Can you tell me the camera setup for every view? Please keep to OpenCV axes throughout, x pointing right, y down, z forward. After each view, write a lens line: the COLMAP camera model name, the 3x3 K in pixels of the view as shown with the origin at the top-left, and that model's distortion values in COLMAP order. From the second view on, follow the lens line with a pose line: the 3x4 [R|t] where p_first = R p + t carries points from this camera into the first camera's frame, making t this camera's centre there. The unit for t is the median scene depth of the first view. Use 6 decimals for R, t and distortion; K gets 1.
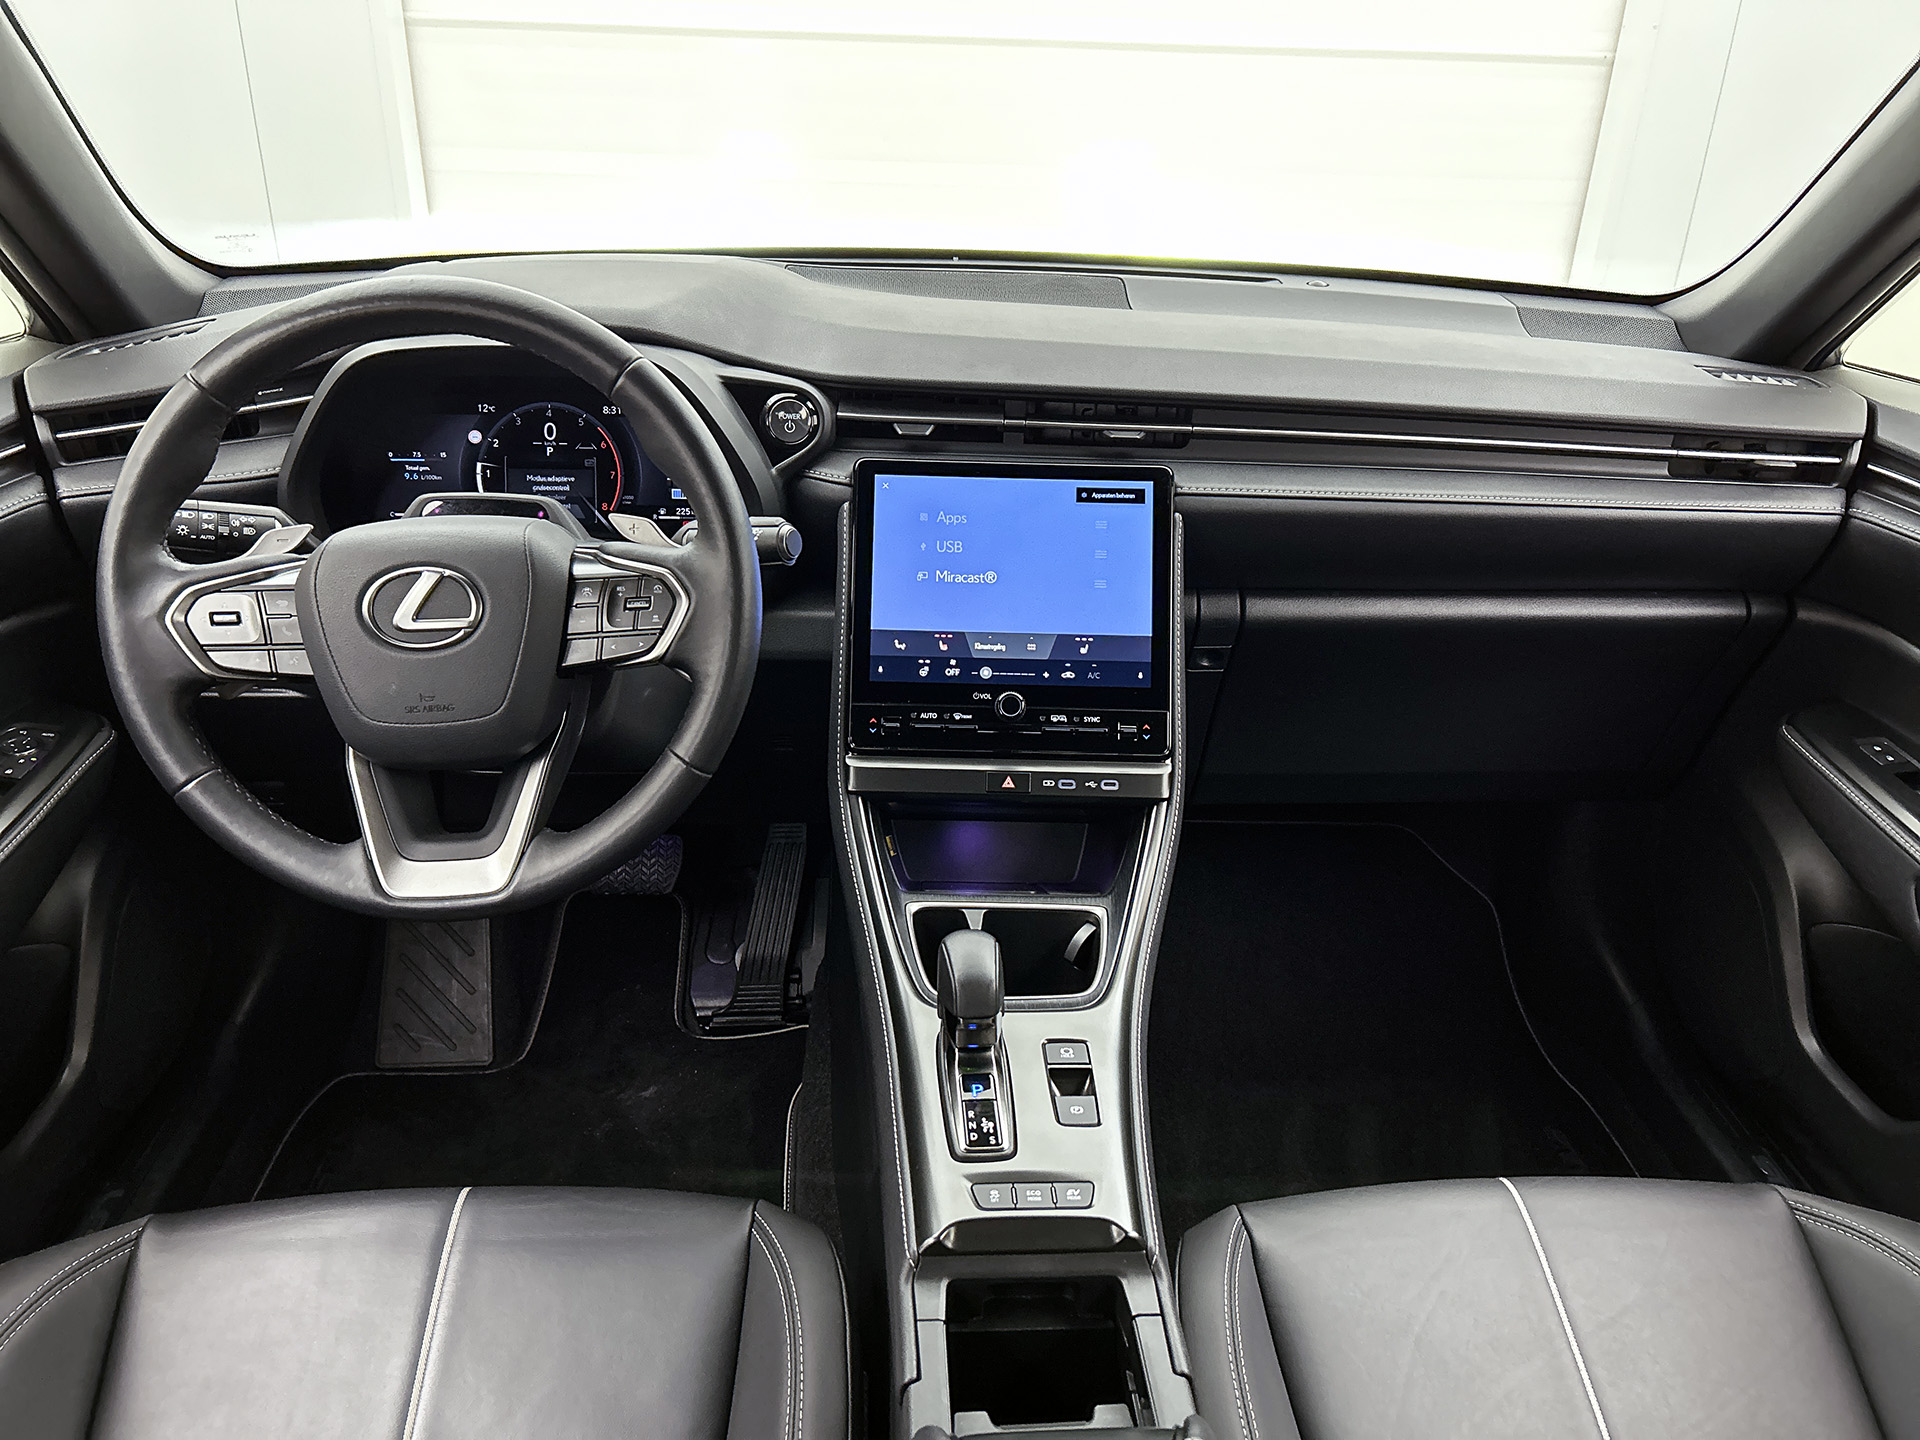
lens RADIAL K [[1394.2, 0, 974.0], [0, 1394.2, 737.3], [0, 0, 1]] dist [0.076812, -0.090184]
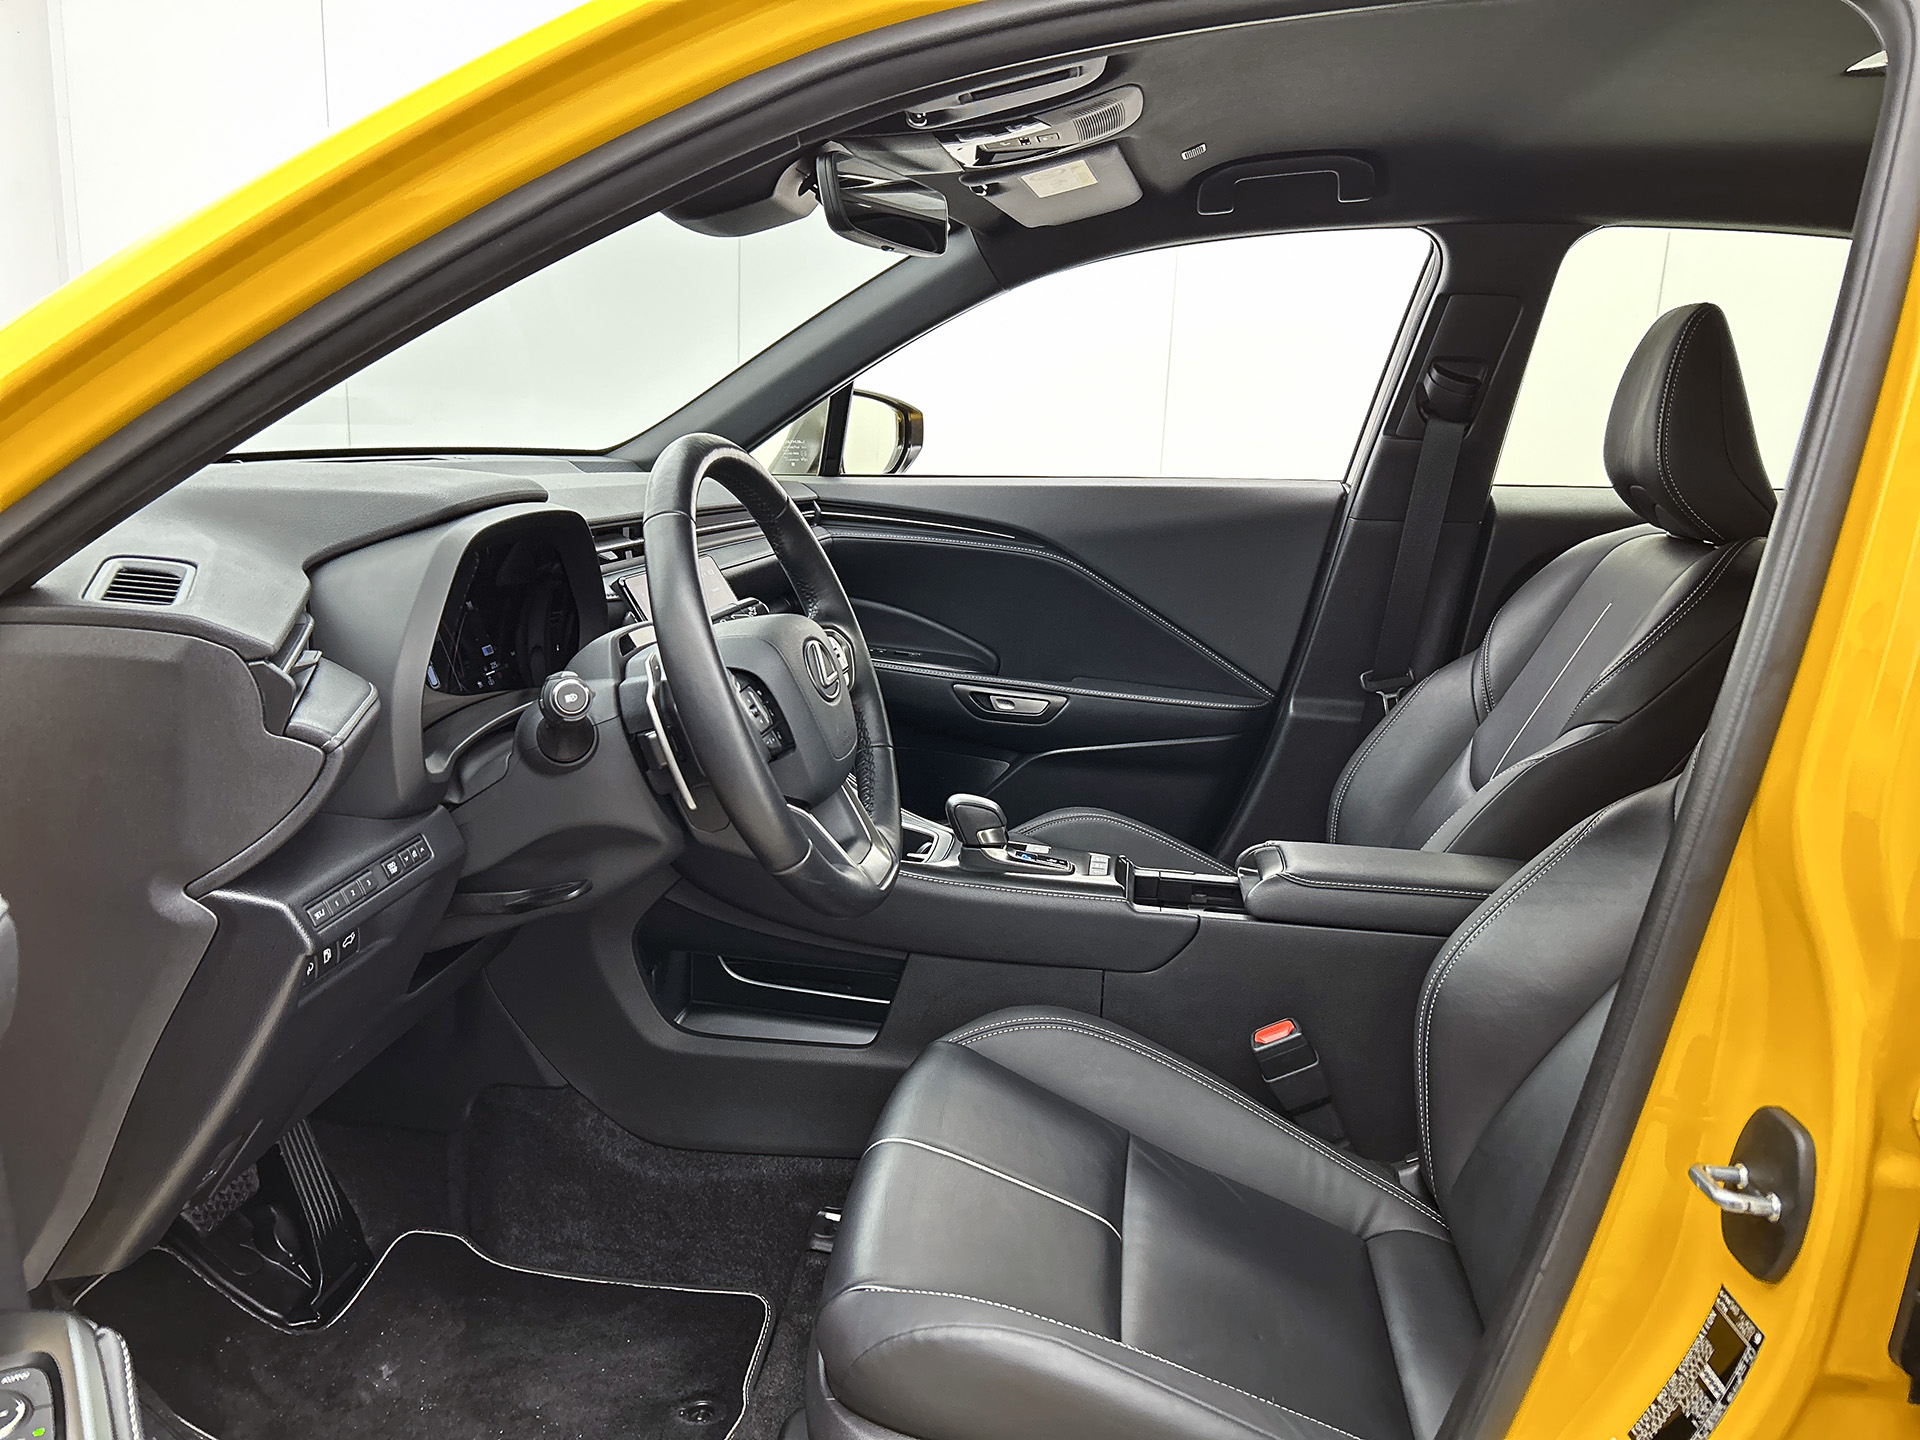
lens RADIAL K [[1421.2, 0, 955.9], [0, 1421.2, 717.9], [0, 0, 1]] dist [-0.031336, -0.001716]
pose [[0.218113, -0.248140, 0.943850, -1.244415], [0.400872, 0.904559, 0.145173, -0.150970], [-0.889791, 0.346699, 0.296768, 0.388617]]
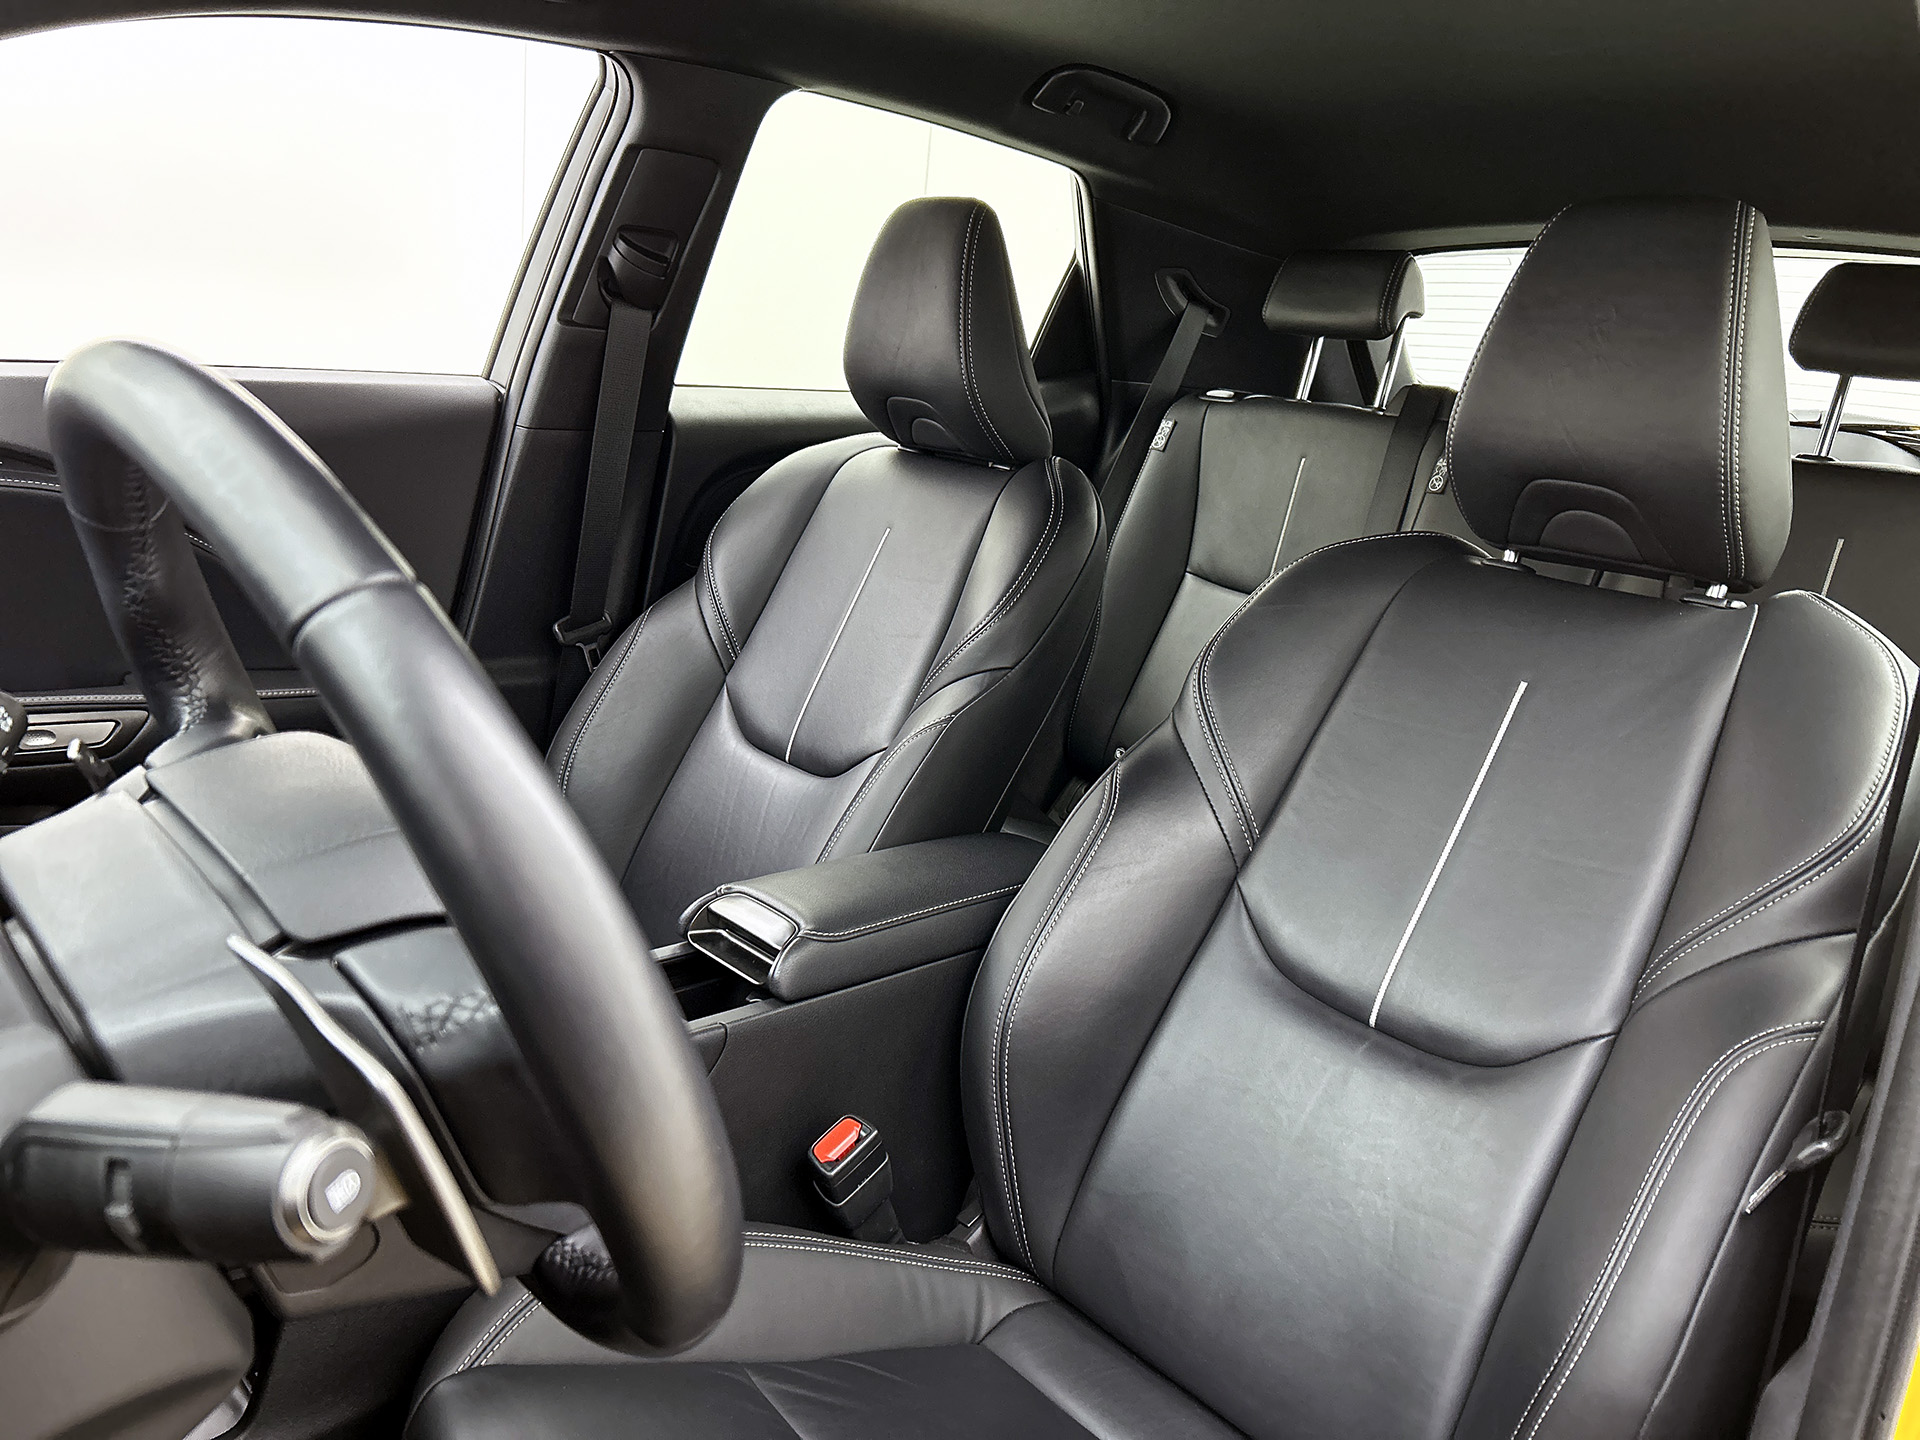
lens RADIAL K [[1448.4, 0, 963.8], [0, 1448.4, 721.2], [0, 0, 1]] dist [0.004079, -0.002832]
pose [[-0.601608, -0.300056, 0.740293, -0.777882], [0.233185, 0.820428, 0.522037, -0.328415], [-0.763998, 0.486687, -0.423608, 0.809045]]
